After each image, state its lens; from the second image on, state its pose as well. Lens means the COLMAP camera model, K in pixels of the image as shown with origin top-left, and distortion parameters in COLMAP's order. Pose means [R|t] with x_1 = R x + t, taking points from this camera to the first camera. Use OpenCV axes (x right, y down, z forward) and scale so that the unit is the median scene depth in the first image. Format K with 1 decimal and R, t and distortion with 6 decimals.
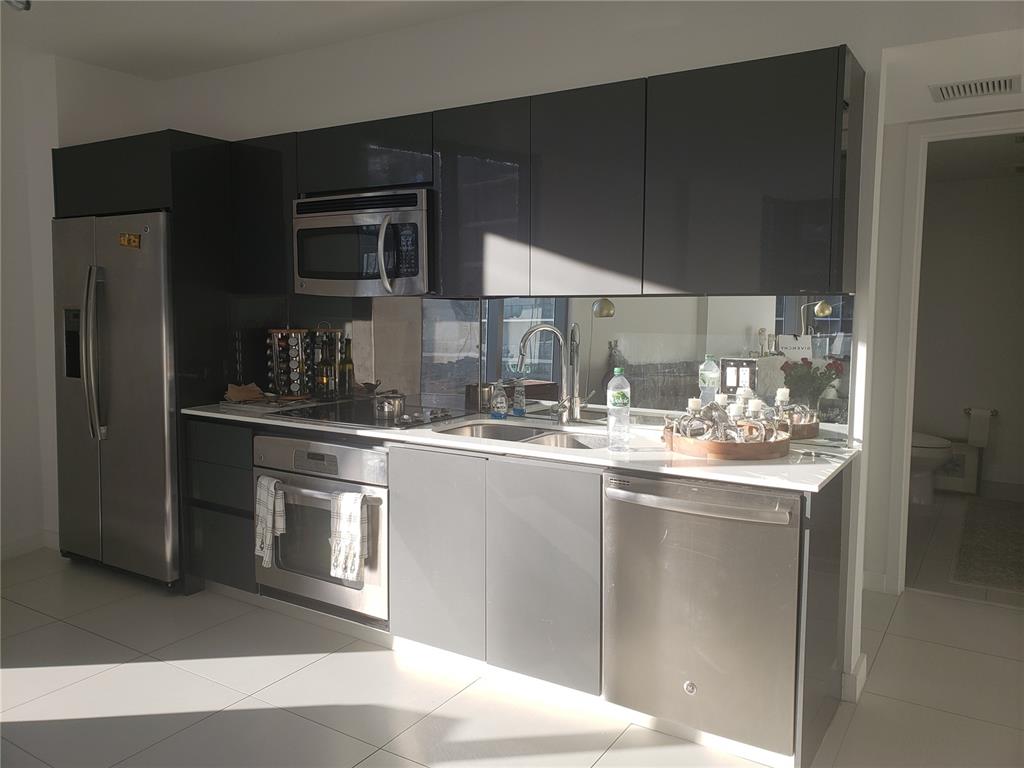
lens RADIAL K [[792.9, 0, 512.0], [0, 792.9, 384.0], [0, 0, 1]] dist [0.056201, -0.051110]
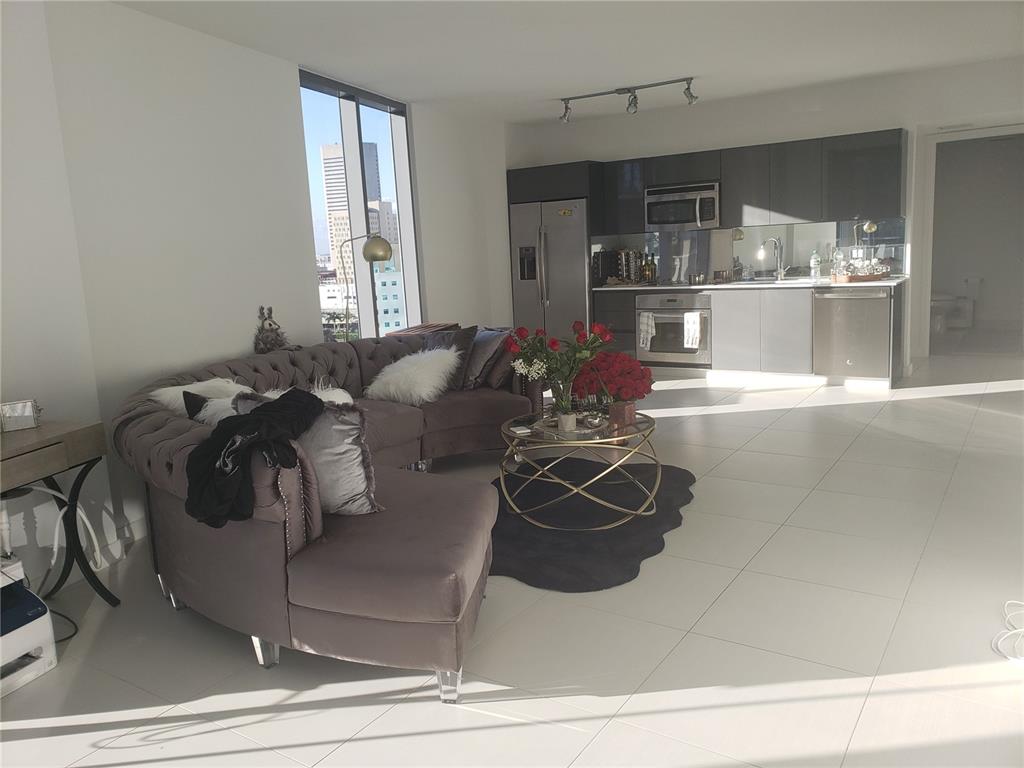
lens RADIAL K [[792.9, 0, 512.0], [0, 792.9, 384.0], [0, 0, 1]] dist [0.056201, -0.051110]
pose [[0.998009, -0.054694, -0.031414, -0.640388], [0.056764, 0.995980, 0.069287, 0.144109], [0.027498, -0.070932, 0.997102, -1.343259]]
